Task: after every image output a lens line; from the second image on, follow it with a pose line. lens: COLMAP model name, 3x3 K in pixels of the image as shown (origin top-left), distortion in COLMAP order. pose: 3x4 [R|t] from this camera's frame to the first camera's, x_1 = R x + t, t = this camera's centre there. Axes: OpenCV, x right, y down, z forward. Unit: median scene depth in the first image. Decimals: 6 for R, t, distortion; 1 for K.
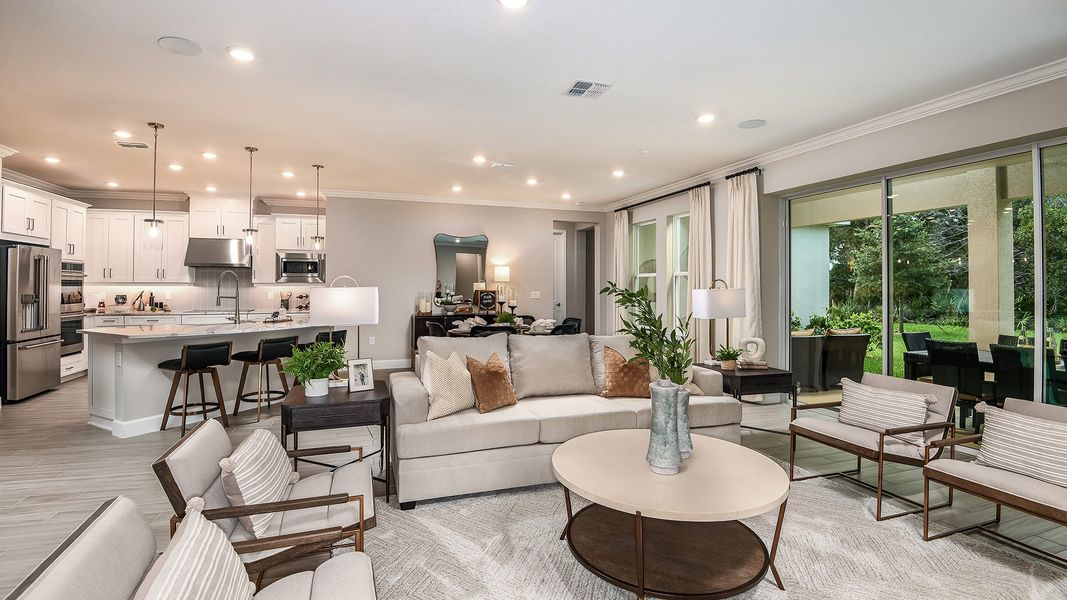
lens RADIAL K [[504.2, 0, 532.6], [0, 504.2, 278.4], [0, 0, 1]] dist [-0.001674, -0.013730]
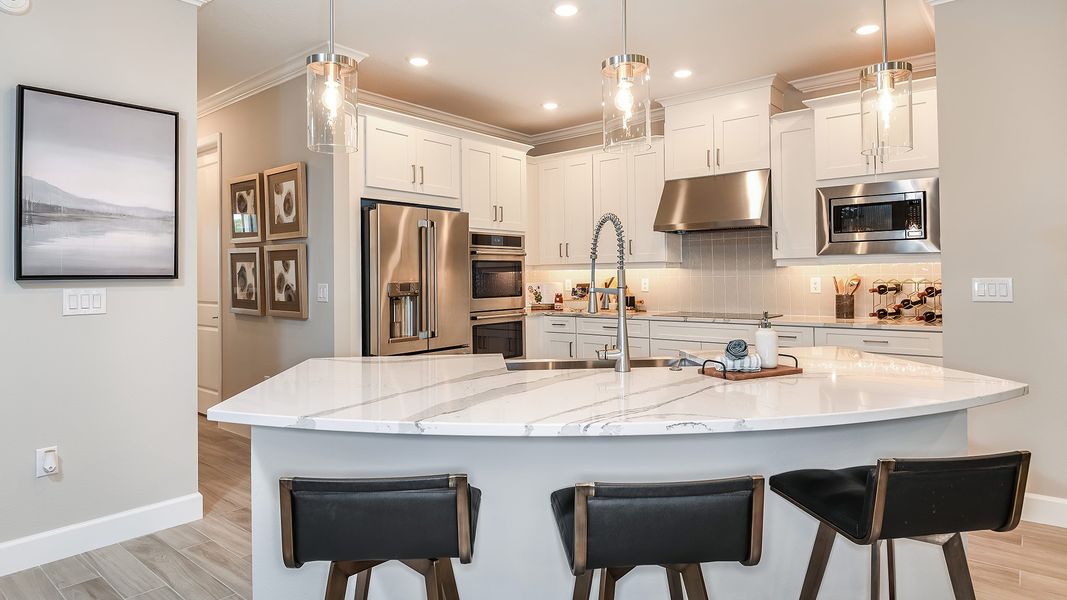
lens RADIAL K [[587.8, 0, 531.4], [0, 587.8, 269.1], [0, 0, 1]] dist [-0.004043, -0.001932]
pose [[0.510365, -0.018040, -0.859769, -0.215734], [0.023936, 0.999691, -0.006768, 0.018306], [0.859625, -0.017125, 0.510639, 0.574041]]
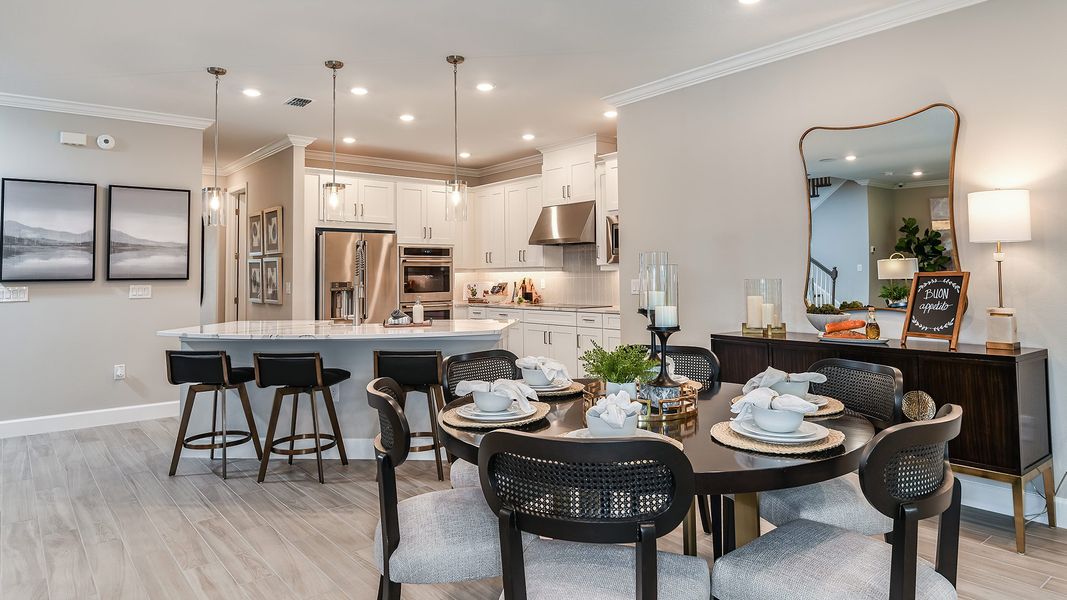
lens RADIAL K [[644.8, 0, 562.1], [0, 644.8, 242.0], [0, 0, 1]] dist [0.001582, 0.001072]
pose [[0.357934, -0.054805, -0.932137, 0.244773], [0.025934, 0.998474, -0.048747, 0.020514], [0.933387, -0.006726, 0.358809, 0.719052]]
